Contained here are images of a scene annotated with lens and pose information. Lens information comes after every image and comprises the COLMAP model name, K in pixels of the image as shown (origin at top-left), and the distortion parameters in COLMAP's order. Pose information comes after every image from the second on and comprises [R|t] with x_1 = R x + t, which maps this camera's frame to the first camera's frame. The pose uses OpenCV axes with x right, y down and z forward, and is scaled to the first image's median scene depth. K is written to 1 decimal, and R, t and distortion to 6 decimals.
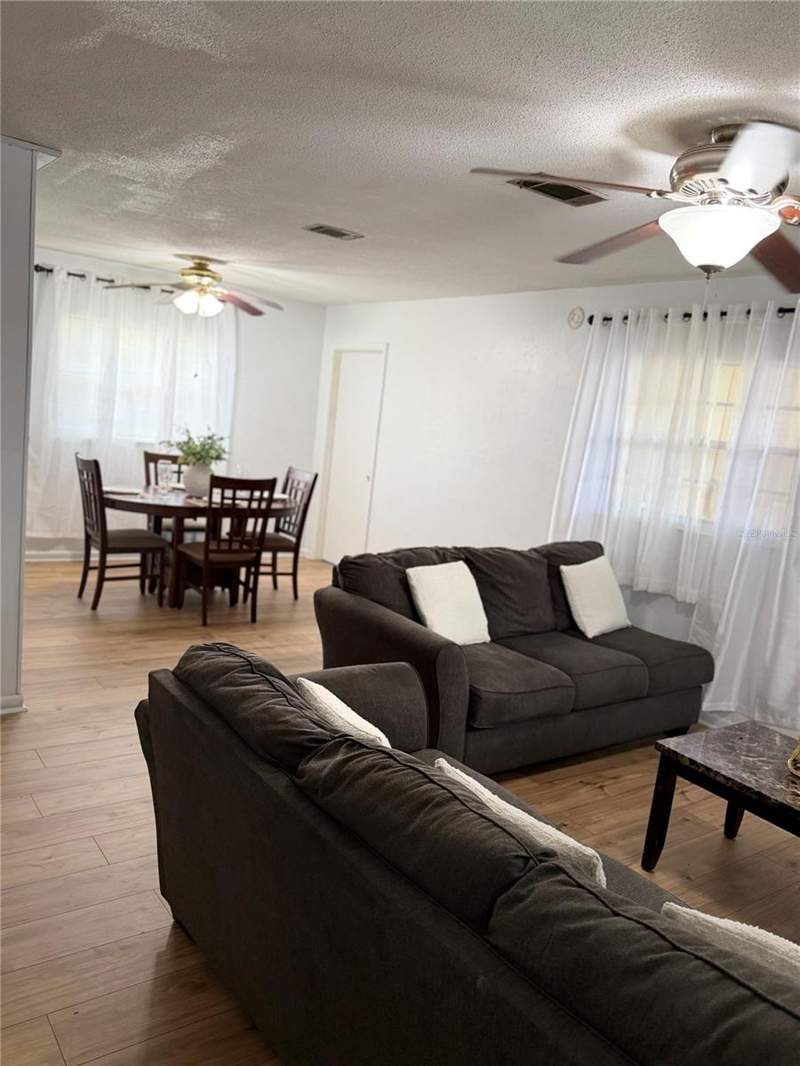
lens RADIAL K [[676.1, 0, 400.0], [0, 676.1, 533.0], [0, 0, 1]] dist [-0.006628, -0.001029]
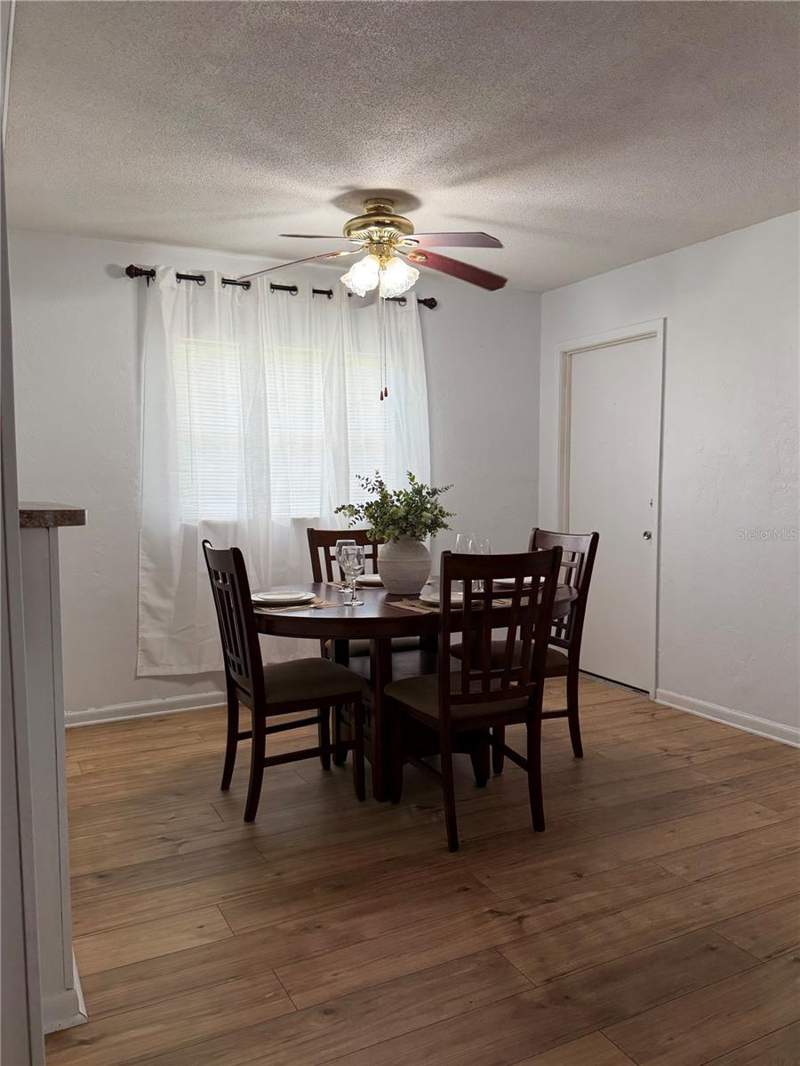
lens RADIAL K [[704.9, 0, 400.0], [0, 704.9, 533.0], [0, 0, 1]] dist [0.008148, -0.000063]
pose [[0.974243, -0.108337, -0.197771, -0.185356], [0.086857, 0.989647, -0.114255, -0.038986], [0.208101, 0.094135, 0.973567, 0.421790]]
